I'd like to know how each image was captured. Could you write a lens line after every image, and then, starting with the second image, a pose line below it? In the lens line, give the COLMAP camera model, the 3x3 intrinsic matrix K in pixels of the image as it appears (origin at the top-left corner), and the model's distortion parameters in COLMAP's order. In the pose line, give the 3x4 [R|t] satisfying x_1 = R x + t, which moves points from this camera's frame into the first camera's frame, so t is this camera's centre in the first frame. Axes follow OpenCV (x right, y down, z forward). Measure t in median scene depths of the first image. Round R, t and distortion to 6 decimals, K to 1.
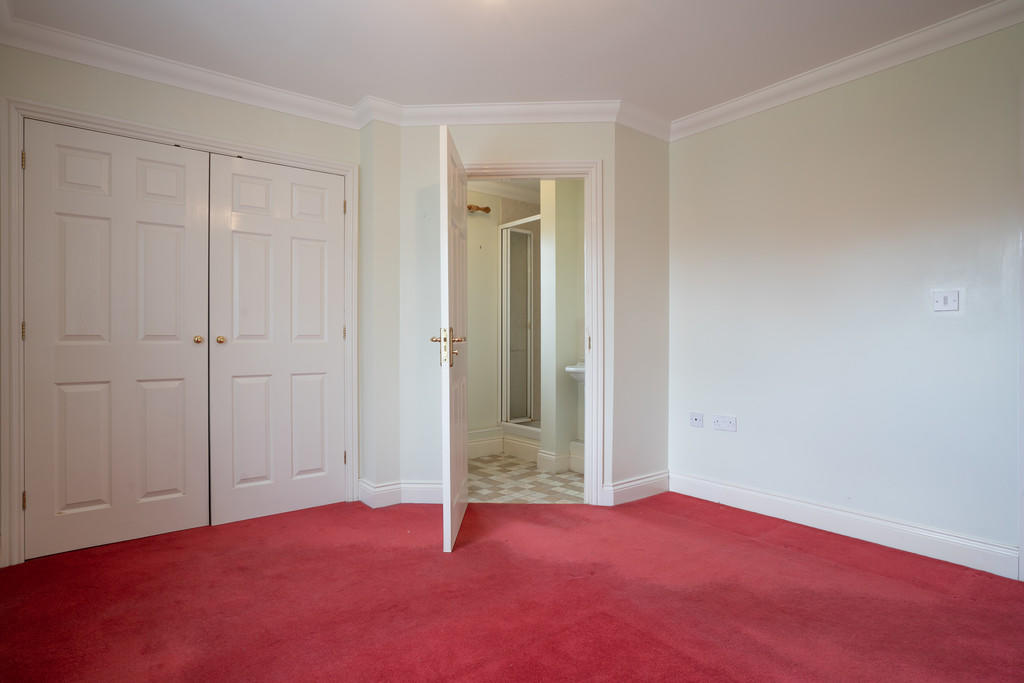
lens RADIAL K [[541.8, 0, 512.0], [0, 541.8, 341.5], [0, 0, 1]] dist [-0.001948, -0.000428]
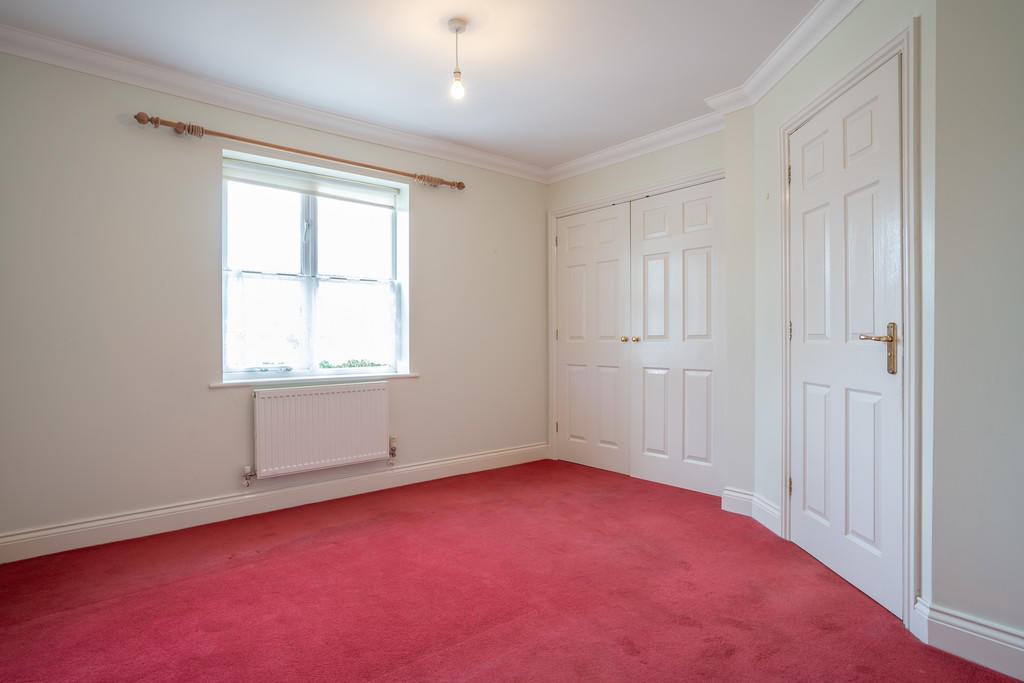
lens RADIAL K [[567.9, 0, 512.0], [0, 567.9, 341.5], [0, 0, 1]] dist [0.023081, 0.000478]
pose [[0.044995, 0.004192, -0.998978, 0.781626], [-0.001396, 0.999990, 0.004133, -0.002896], [0.998986, 0.001209, 0.045000, 0.583842]]
